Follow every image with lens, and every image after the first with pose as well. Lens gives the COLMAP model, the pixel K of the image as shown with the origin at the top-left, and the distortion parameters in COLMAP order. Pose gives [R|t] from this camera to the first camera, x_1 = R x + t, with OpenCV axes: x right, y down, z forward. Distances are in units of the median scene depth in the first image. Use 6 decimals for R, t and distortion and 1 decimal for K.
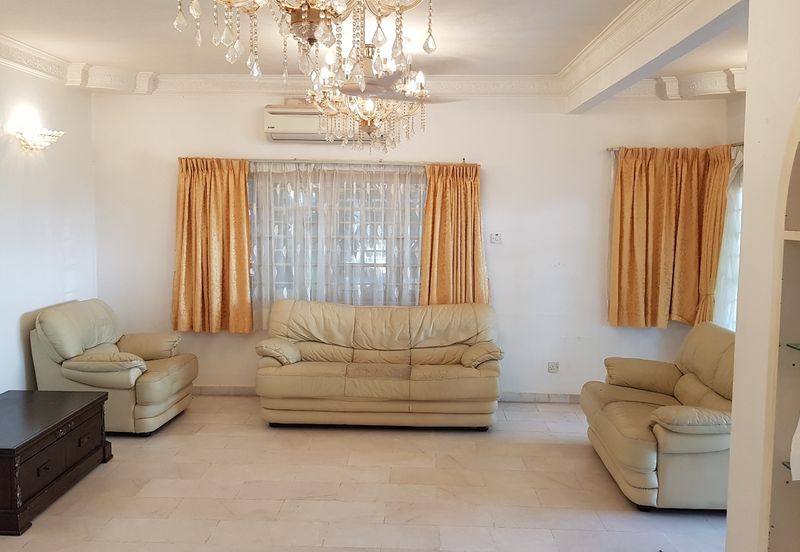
lens RADIAL K [[770.6, 0, 400.6], [0, 770.6, 278.3], [0, 0, 1]] dist [0.100831, 0.000000]
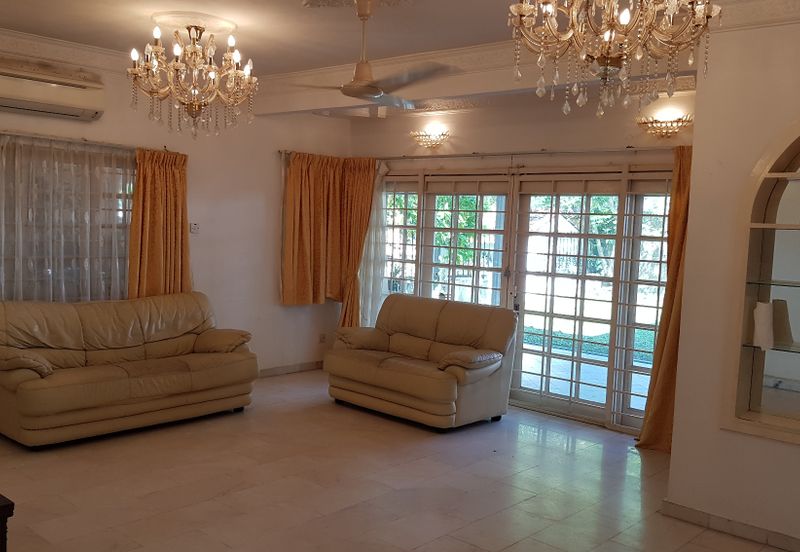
lens RADIAL K [[770.6, 0, 402.9], [0, 770.6, 277.6], [0, 0, 1]] dist [0.100831, 0.000000]
pose [[0.643021, -0.041771, 0.764709, -0.499139], [0.036146, 0.999054, 0.024177, -0.001396], [-0.764995, 0.012094, 0.643922, 0.136637]]
